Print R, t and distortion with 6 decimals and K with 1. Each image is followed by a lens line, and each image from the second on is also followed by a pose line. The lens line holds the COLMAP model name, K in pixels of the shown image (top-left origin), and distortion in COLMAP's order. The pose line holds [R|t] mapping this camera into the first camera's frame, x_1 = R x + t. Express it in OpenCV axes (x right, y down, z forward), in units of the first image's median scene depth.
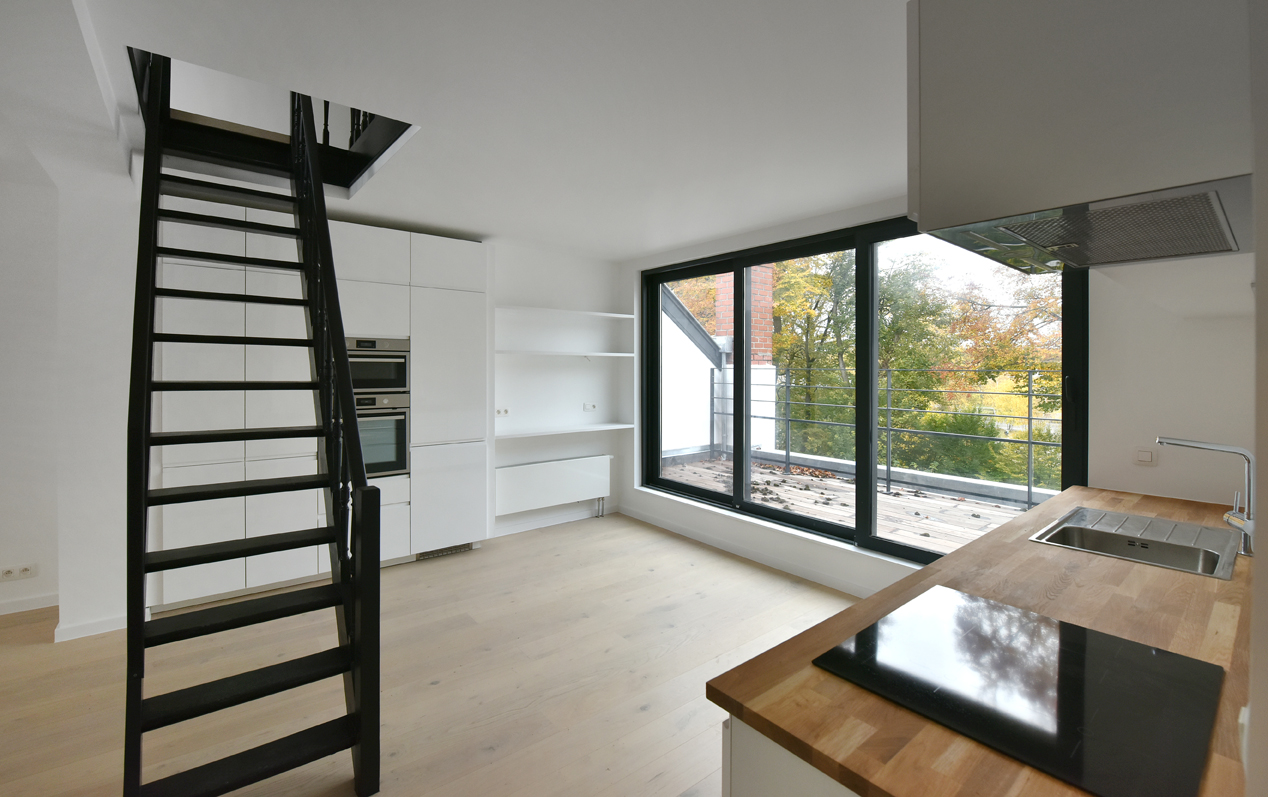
lens RADIAL K [[535.6, 0, 630.2], [0, 535.6, 361.3], [0, 0, 1]] dist [-0.000270, -0.000078]
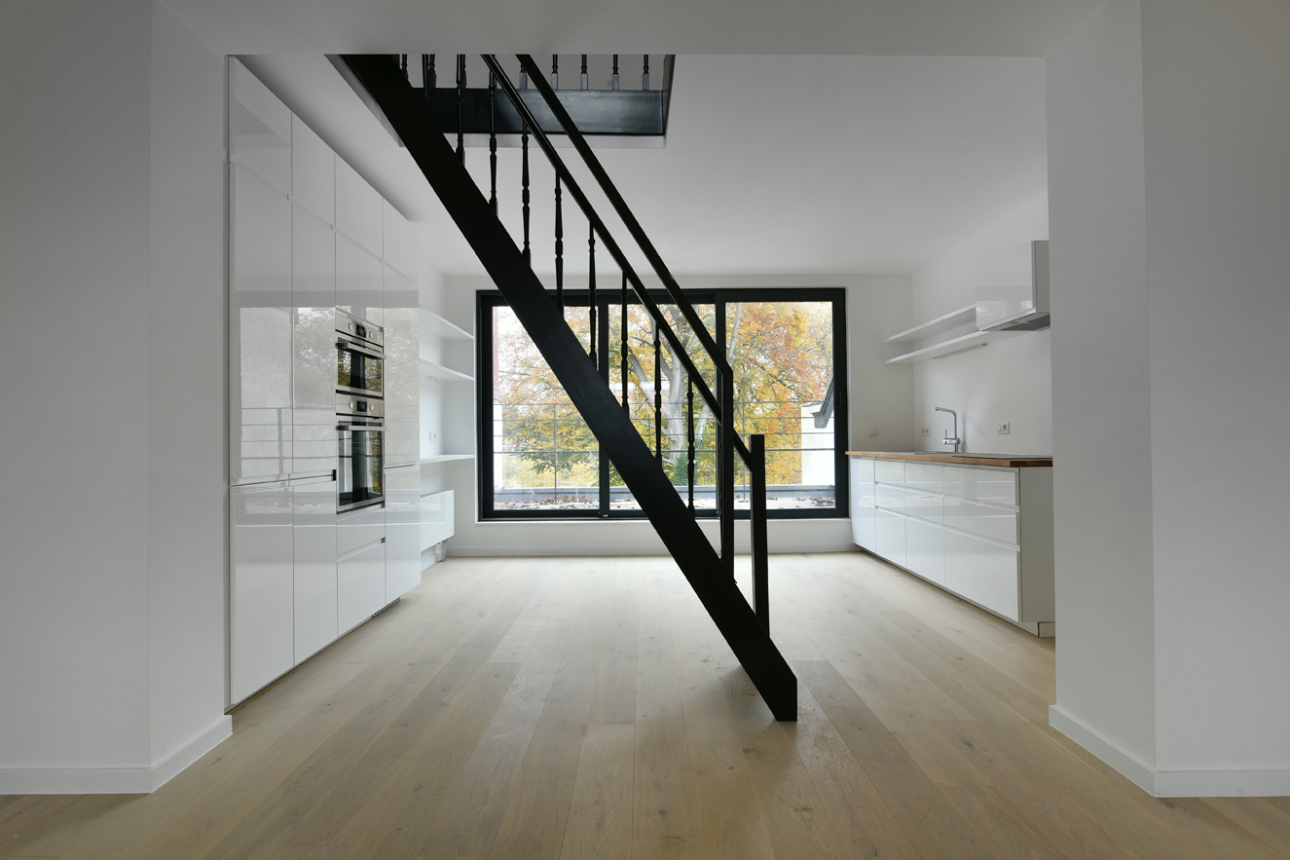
lens RADIAL K [[648.7, 0, 645.0], [0, 648.7, 430.0], [0, 0, 1]] dist [0.000807, 0.000107]
pose [[0.620837, -0.008545, 0.783893, -0.683049], [0.014082, 0.999901, -0.000253, 0.082256], [-0.783813, 0.011196, 0.620896, 0.088640]]
